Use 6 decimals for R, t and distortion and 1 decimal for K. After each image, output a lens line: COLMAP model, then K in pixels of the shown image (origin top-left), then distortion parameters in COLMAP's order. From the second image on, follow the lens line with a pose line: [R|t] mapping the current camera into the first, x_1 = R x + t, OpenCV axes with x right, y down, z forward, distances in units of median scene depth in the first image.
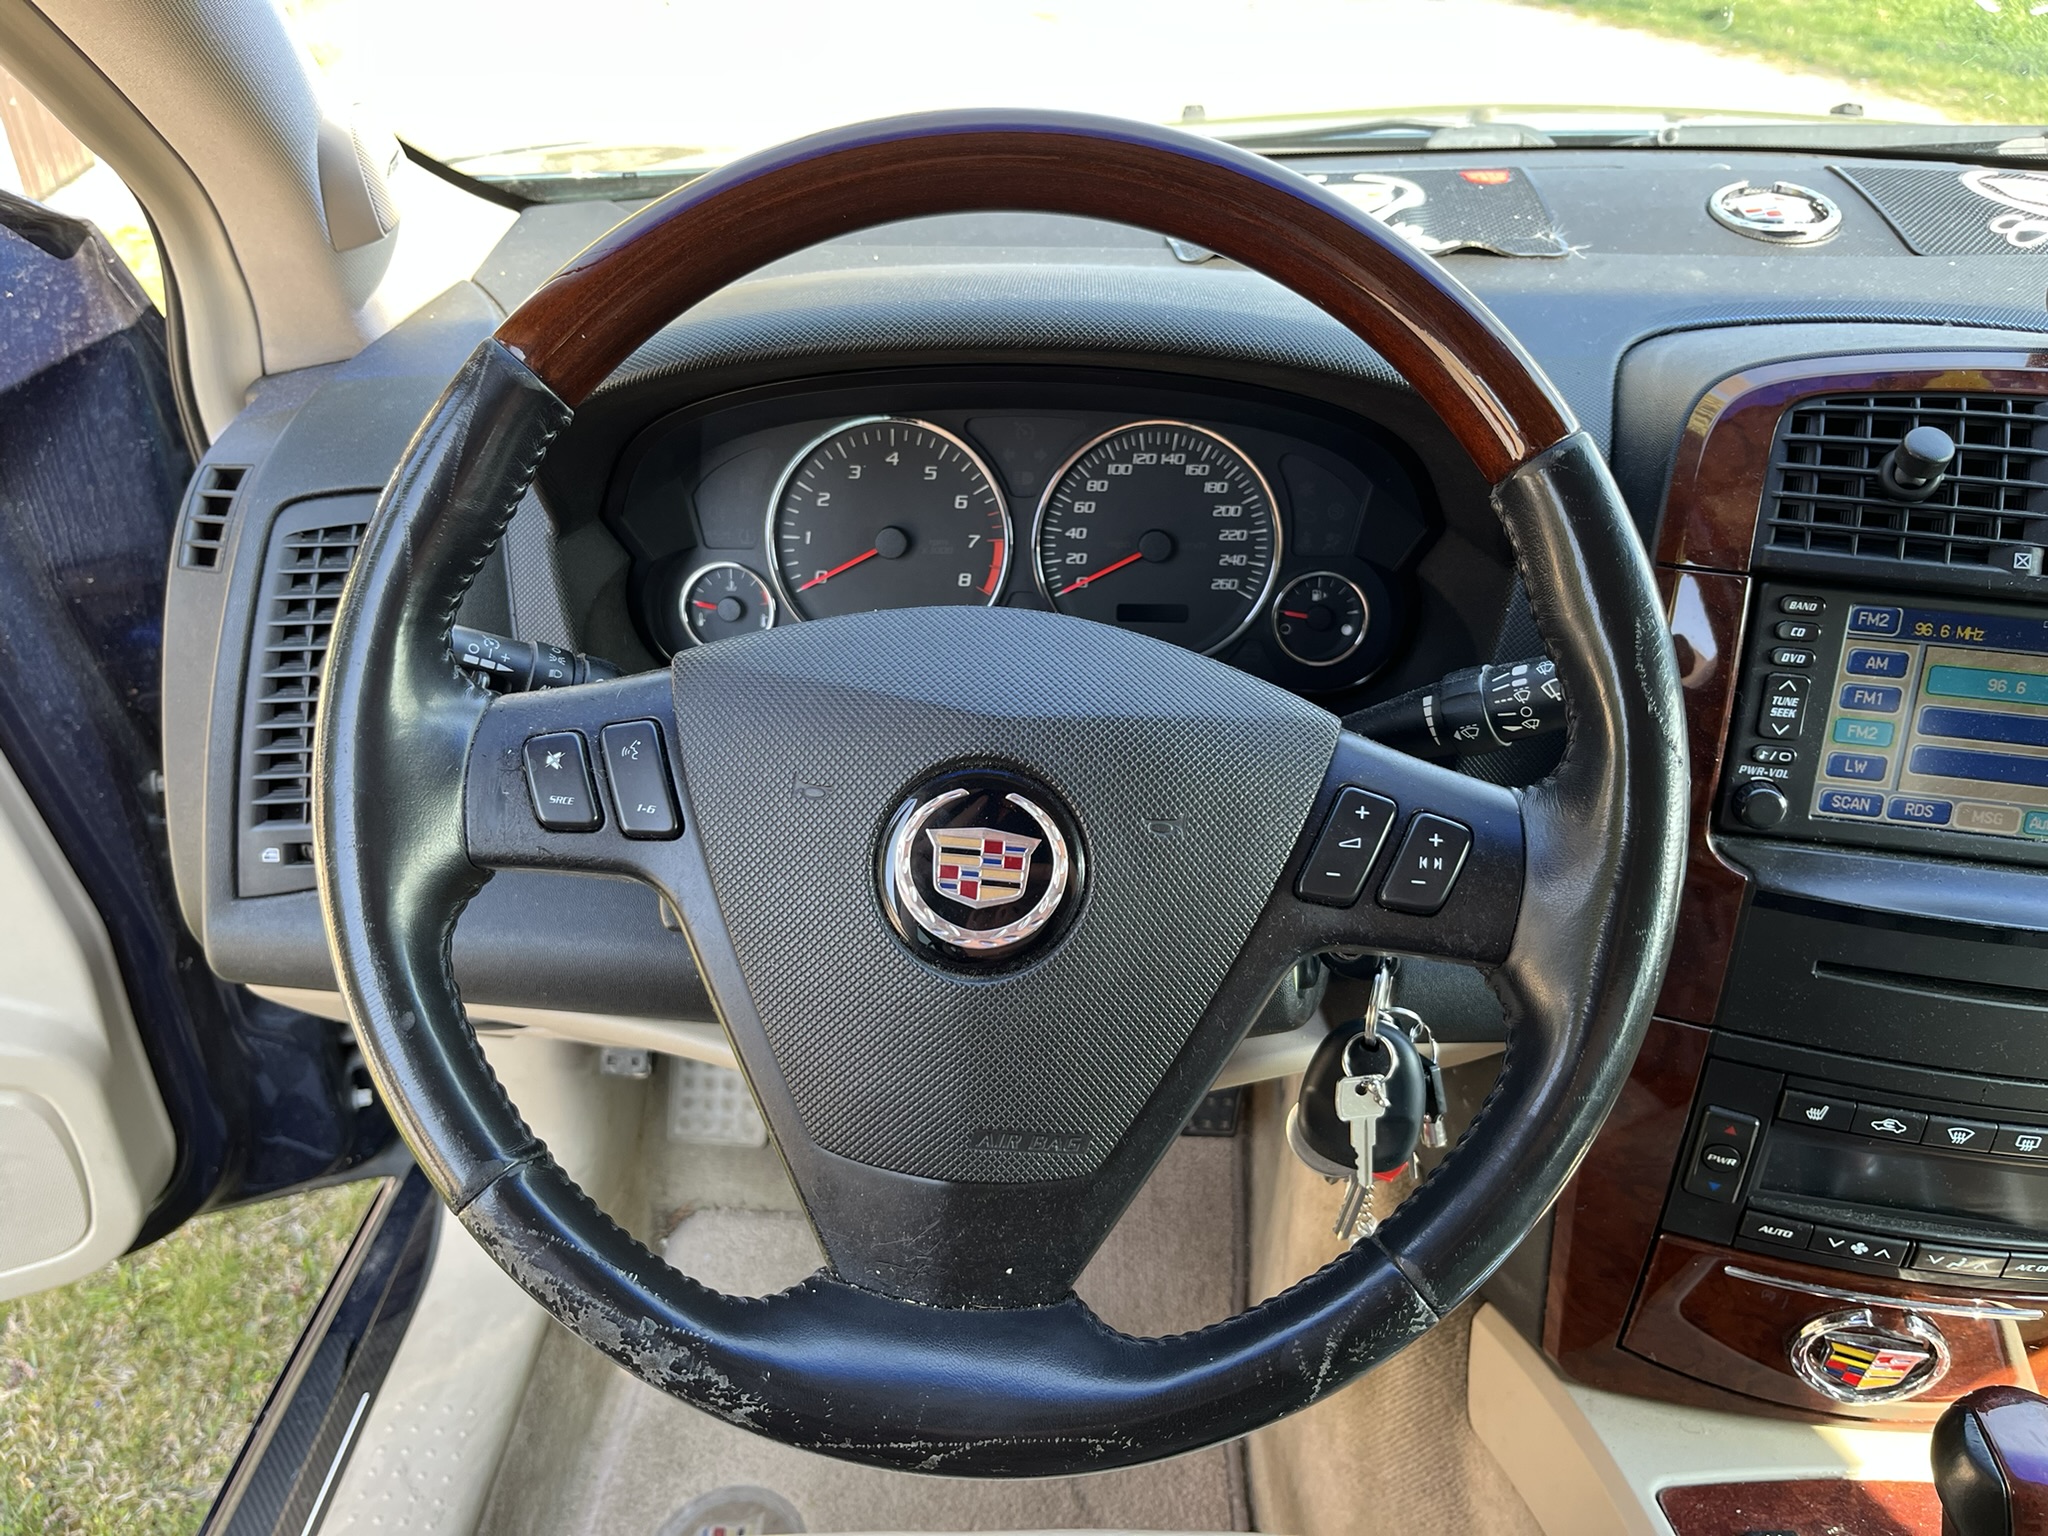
lens RADIAL K [[1564.3, 0, 1016.5], [0, 1564.3, 780.5], [0, 0, 1]] dist [0.070366, -0.113998]
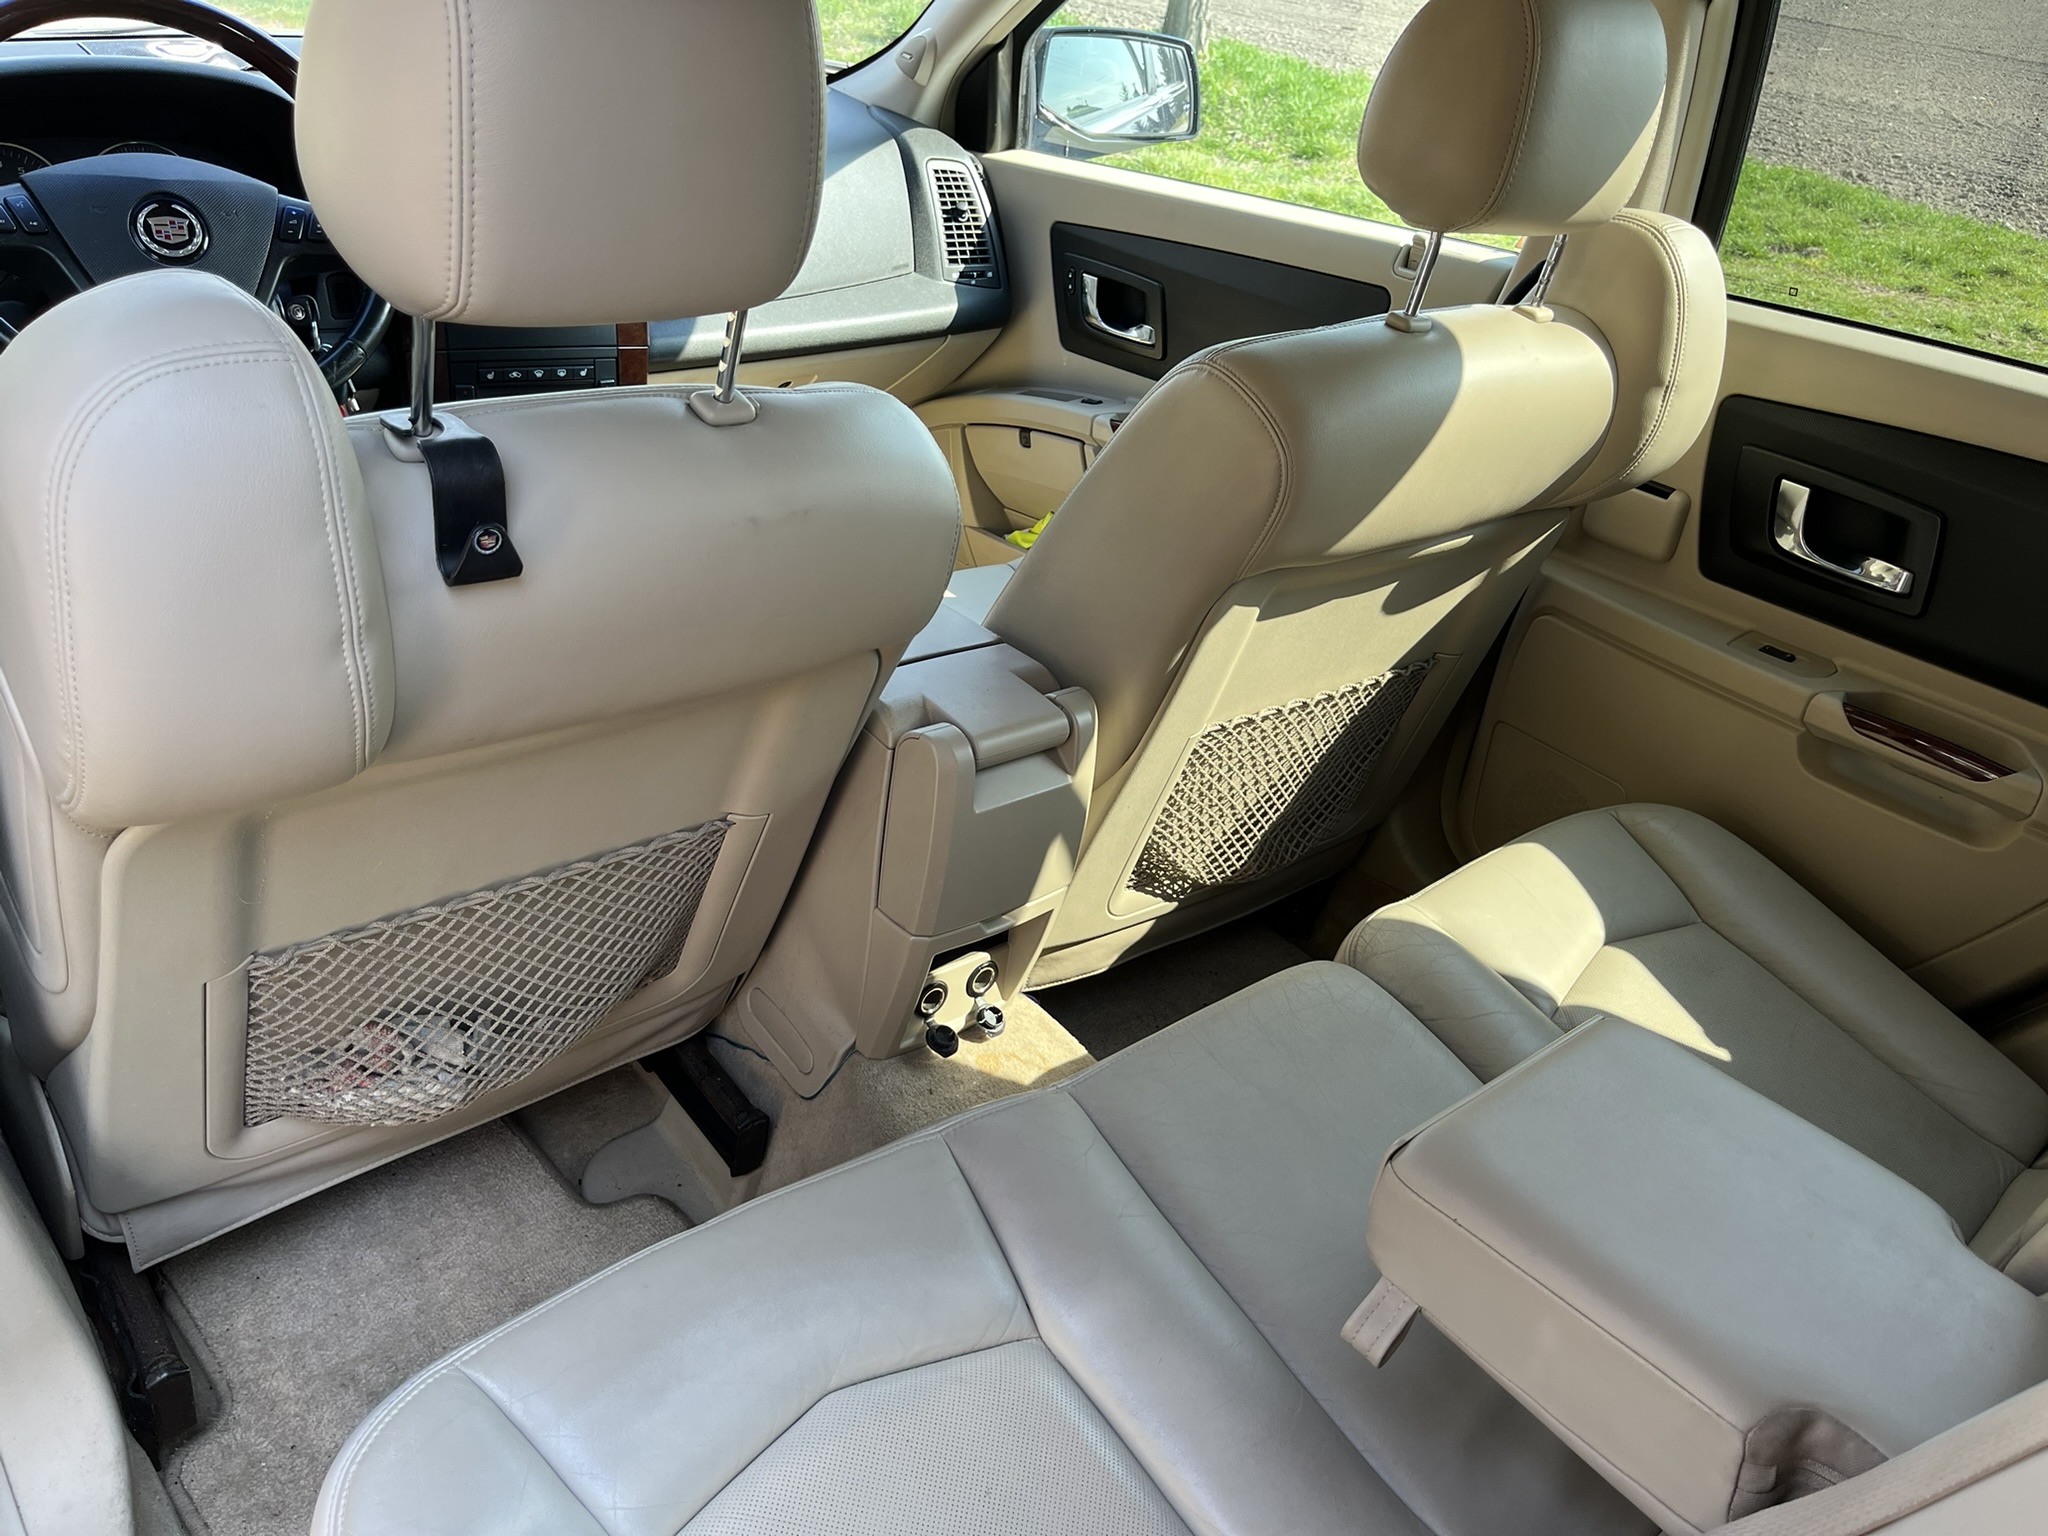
lens RADIAL K [[1570.0, 0, 1005.7], [0, 1570.0, 767.1], [0, 0, 1]] dist [0.055621, -0.102494]
pose [[0.736675, -0.246984, 0.629531, -0.742687], [0.252128, 0.964110, 0.083210, 0.889546], [-0.627488, 0.097424, 0.772507, -1.650779]]
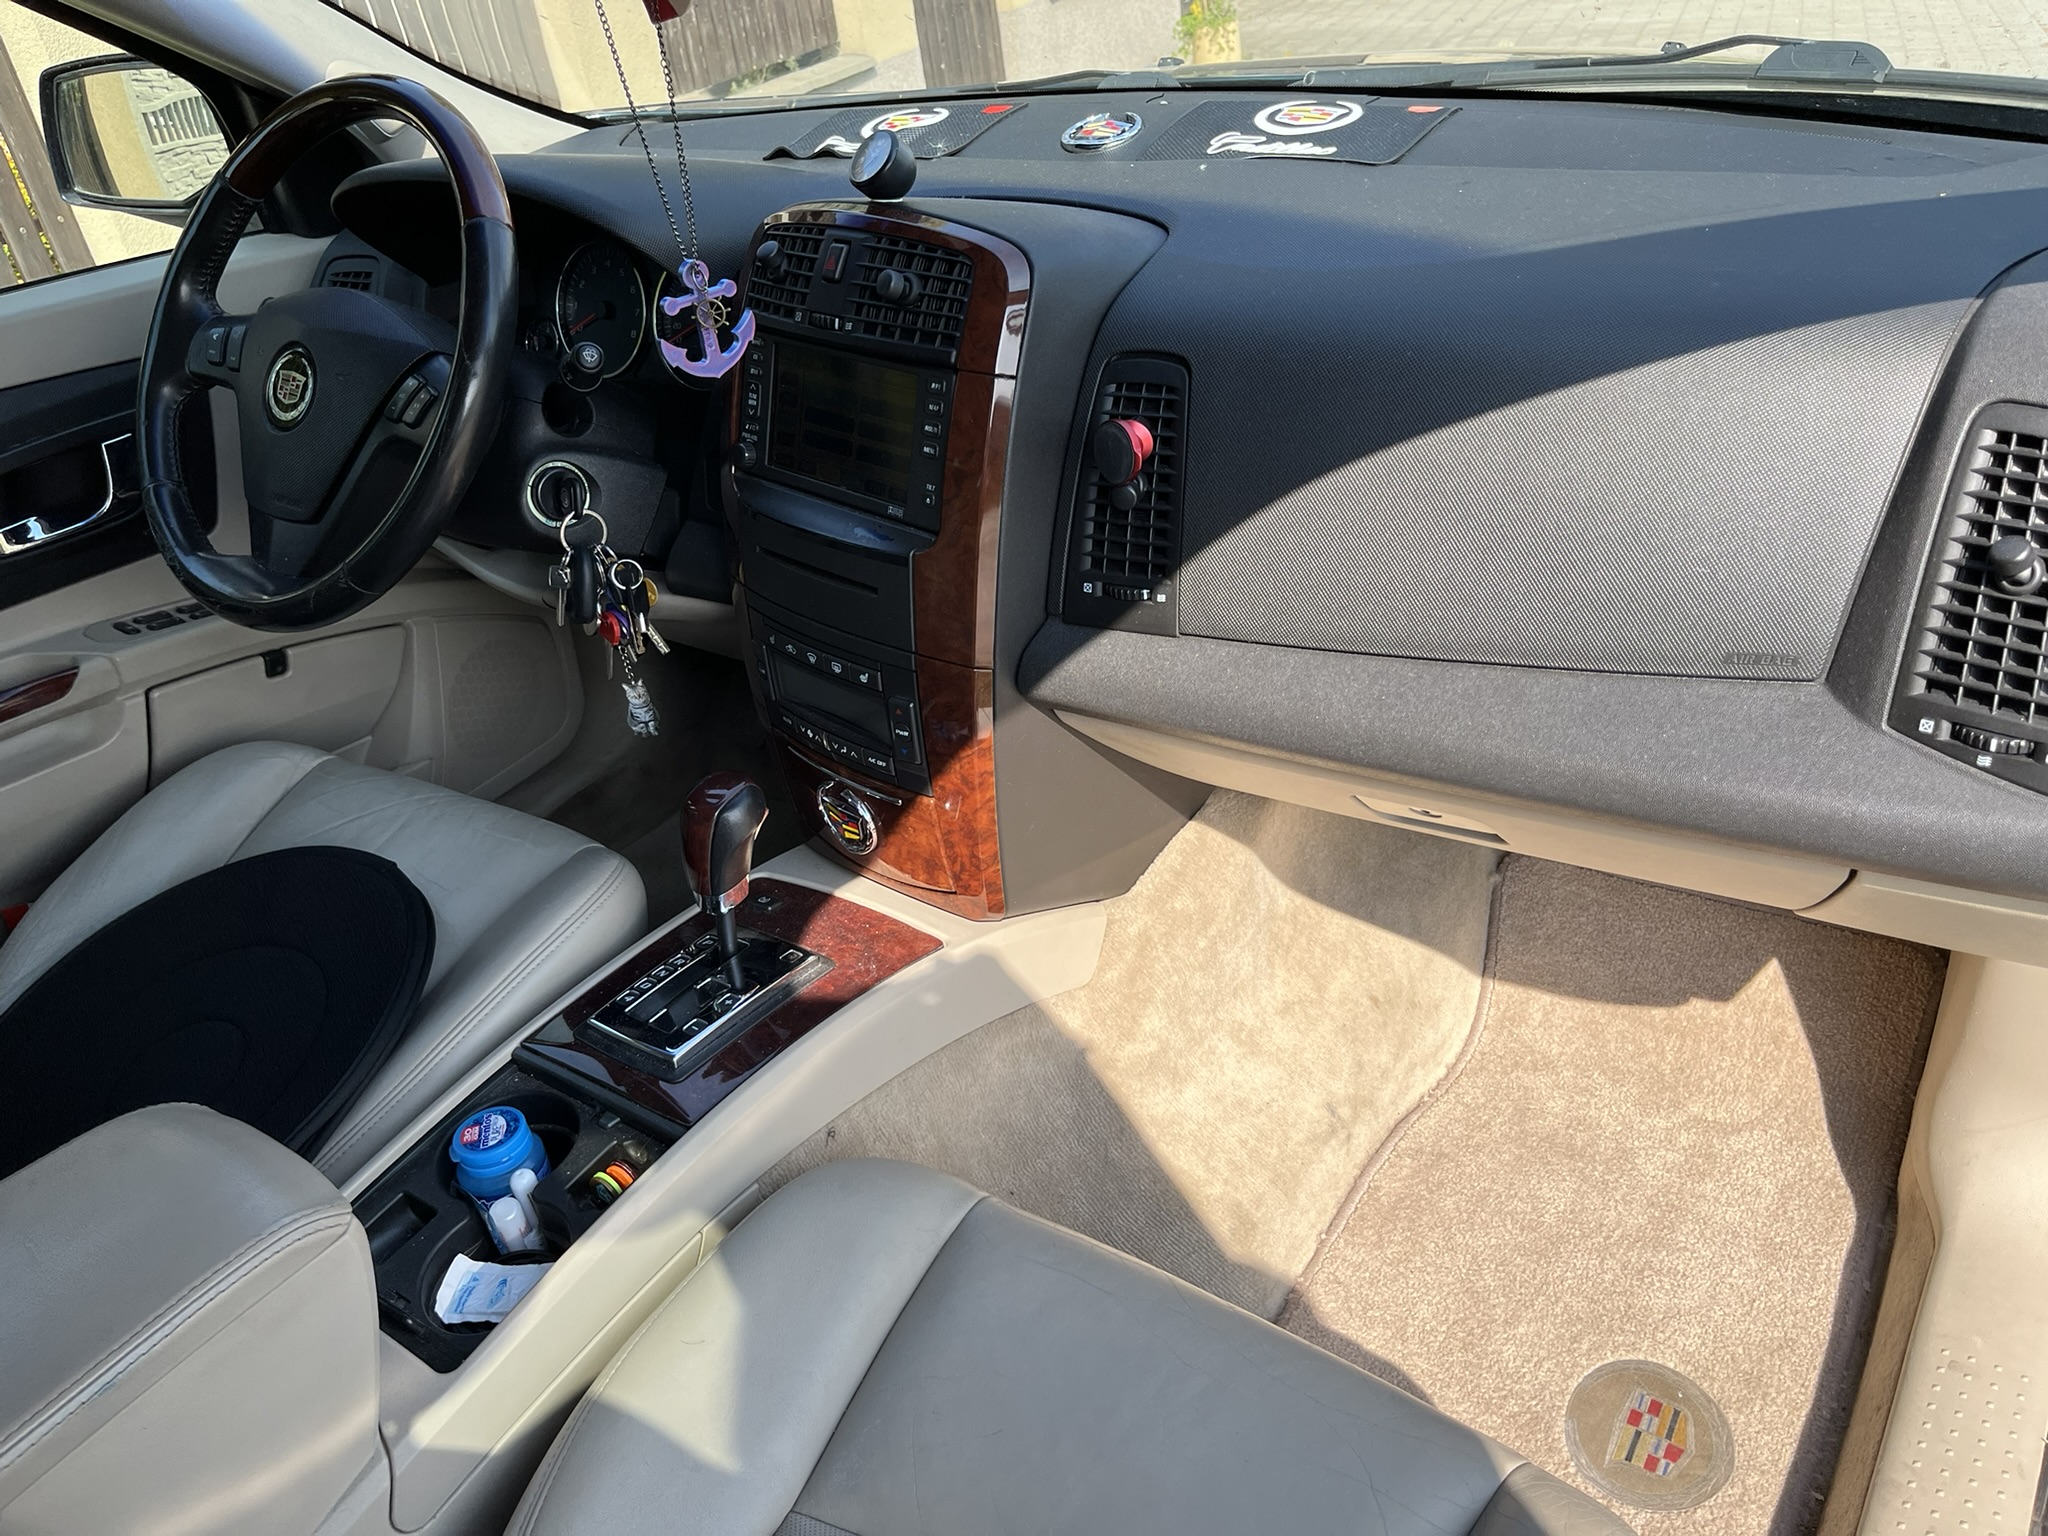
lens RADIAL K [[1526.8, 0, 1026.3], [0, 1526.8, 776.8], [0, 0, 1]] dist [0.044903, -0.086075]
pose [[0.839252, 0.212750, -0.500393, 1.701934], [-0.195461, 0.976802, 0.087479, 0.160319], [0.507397, 0.024390, 0.861367, -0.349484]]
